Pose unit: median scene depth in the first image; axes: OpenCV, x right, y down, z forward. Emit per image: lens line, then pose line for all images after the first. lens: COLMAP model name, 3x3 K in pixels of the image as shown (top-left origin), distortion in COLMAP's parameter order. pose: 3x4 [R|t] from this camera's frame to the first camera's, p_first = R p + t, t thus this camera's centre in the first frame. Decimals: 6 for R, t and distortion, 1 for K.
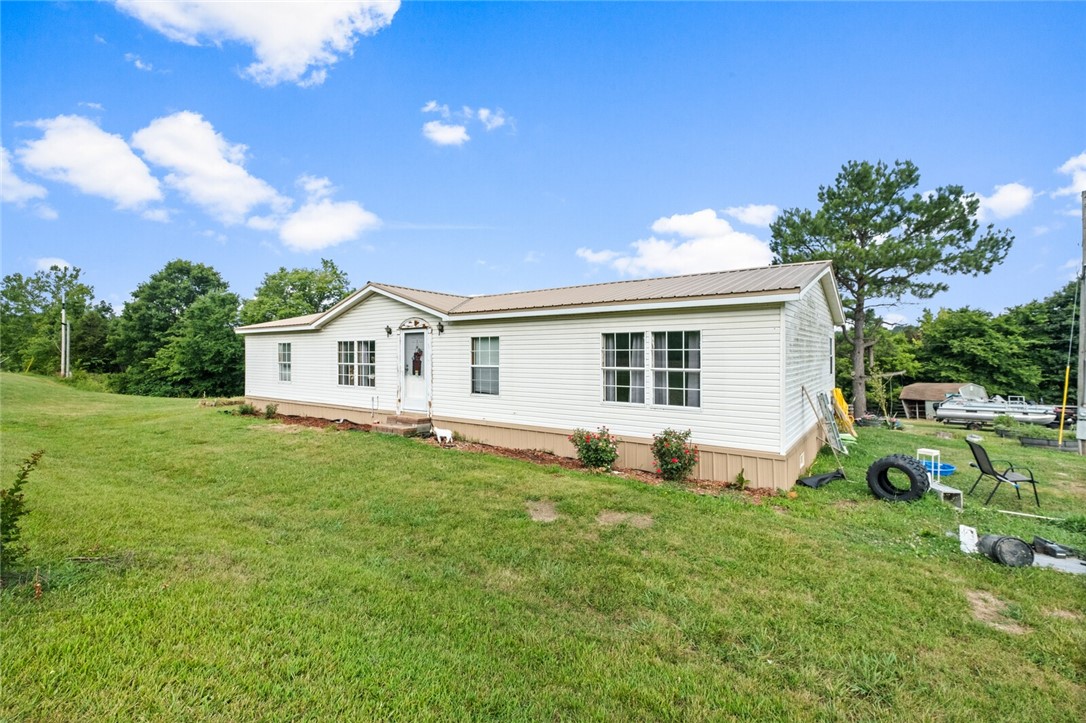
lens RADIAL K [[489.4, 0, 543.6], [0, 489.4, 341.0], [0, 0, 1]] dist [0.001224, 0.000017]
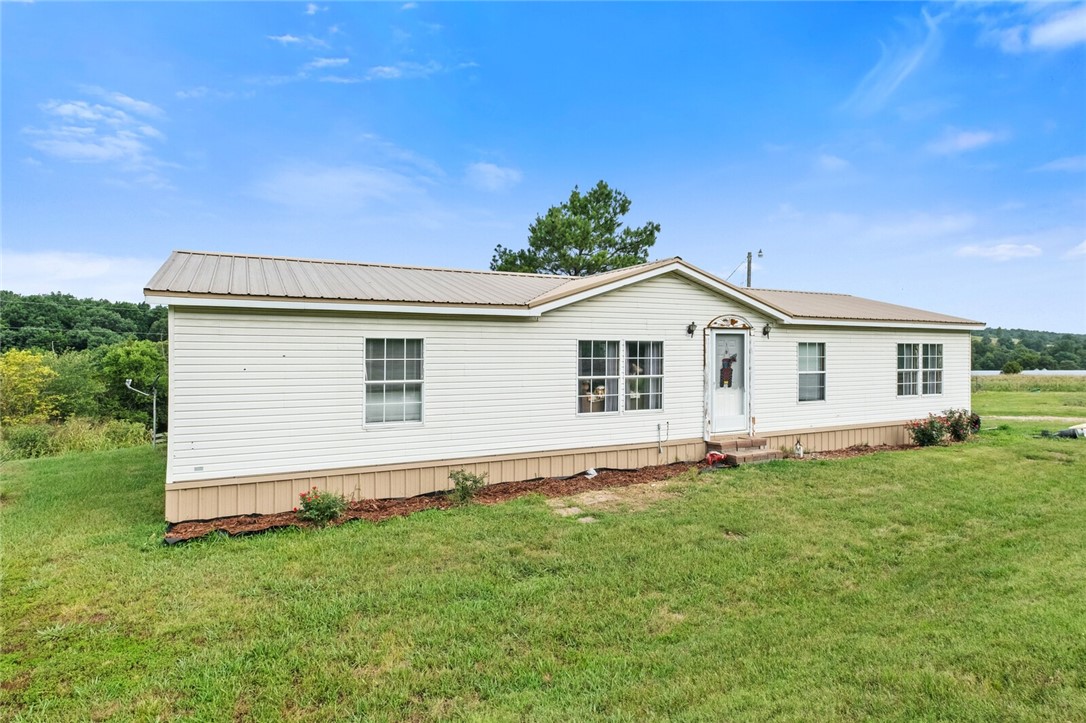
lens RADIAL K [[531.2, 0, 543.0], [0, 531.2, 361.5], [0, 0, 1]] dist [-0.000905, -0.000096]
pose [[0.487322, -0.000044, 0.873223, -1.106625], [-0.015135, 0.999849, 0.008497, 0.024159], [-0.873091, -0.017357, 0.487247, 0.803570]]
